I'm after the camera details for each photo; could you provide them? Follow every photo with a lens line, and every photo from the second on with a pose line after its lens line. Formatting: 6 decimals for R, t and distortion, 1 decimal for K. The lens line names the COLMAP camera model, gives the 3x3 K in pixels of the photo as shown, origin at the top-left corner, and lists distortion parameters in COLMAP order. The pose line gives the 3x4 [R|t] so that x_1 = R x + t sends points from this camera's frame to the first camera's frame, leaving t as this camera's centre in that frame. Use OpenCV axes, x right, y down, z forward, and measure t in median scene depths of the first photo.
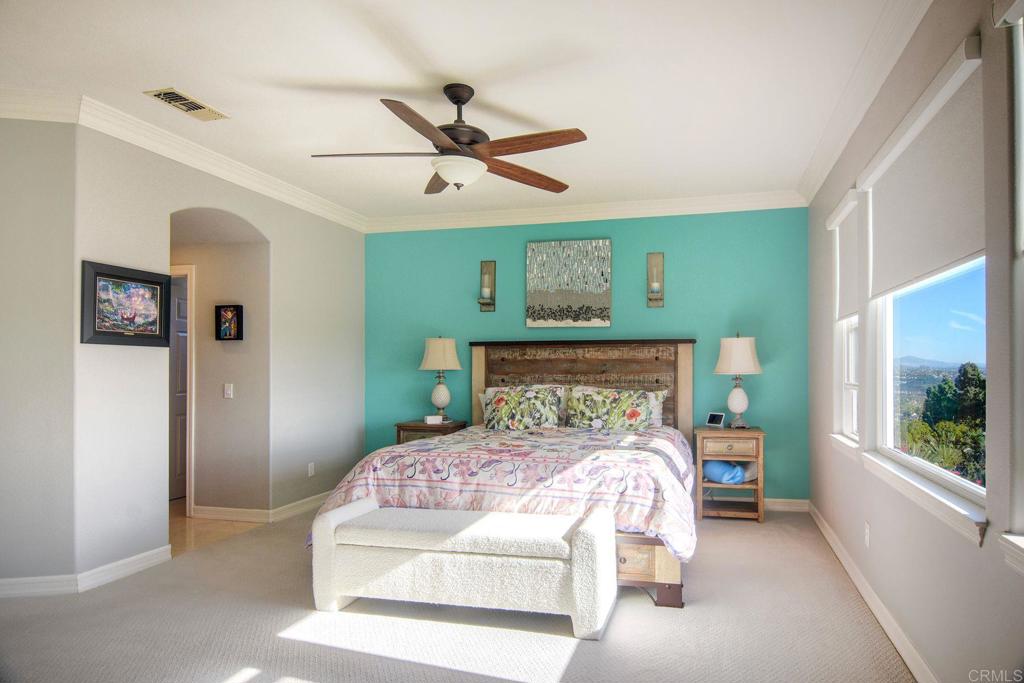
lens RADIAL K [[573.8, 0, 512.8], [0, 573.8, 368.5], [0, 0, 1]] dist [-0.007562, -0.001185]
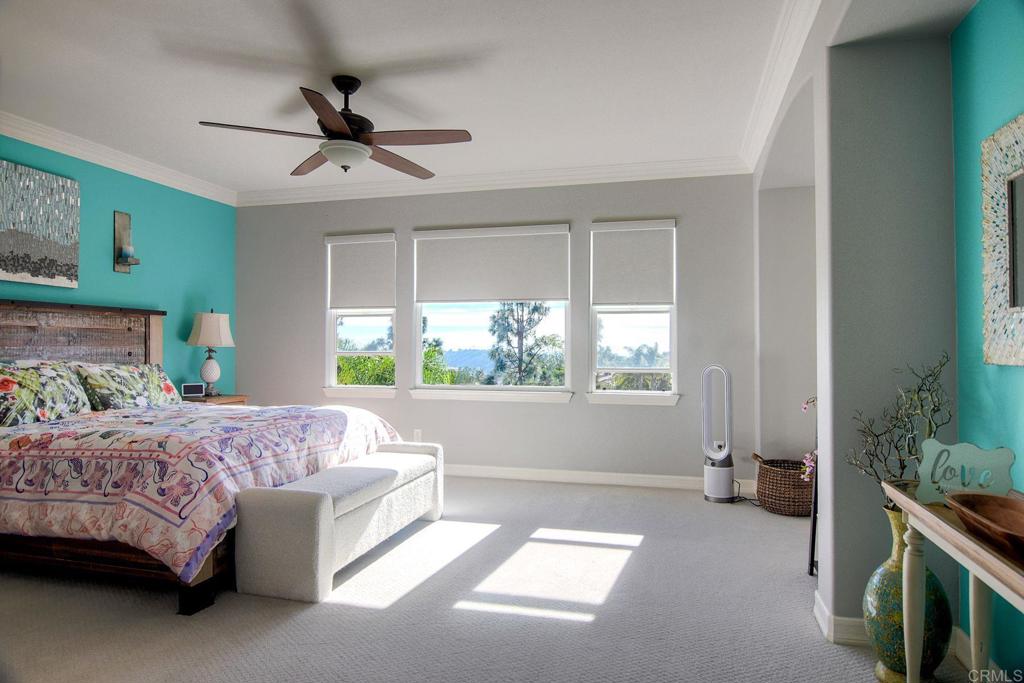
lens RADIAL K [[619.5, 0, 499.0], [0, 619.5, 340.9], [0, 0, 1]] dist [-0.008343, -0.004251]
pose [[0.049884, 0.015251, 0.998639, -0.742711], [-0.000286, 0.999884, -0.015255, 0.016830], [-0.998755, 0.000475, 0.049883, 0.387089]]
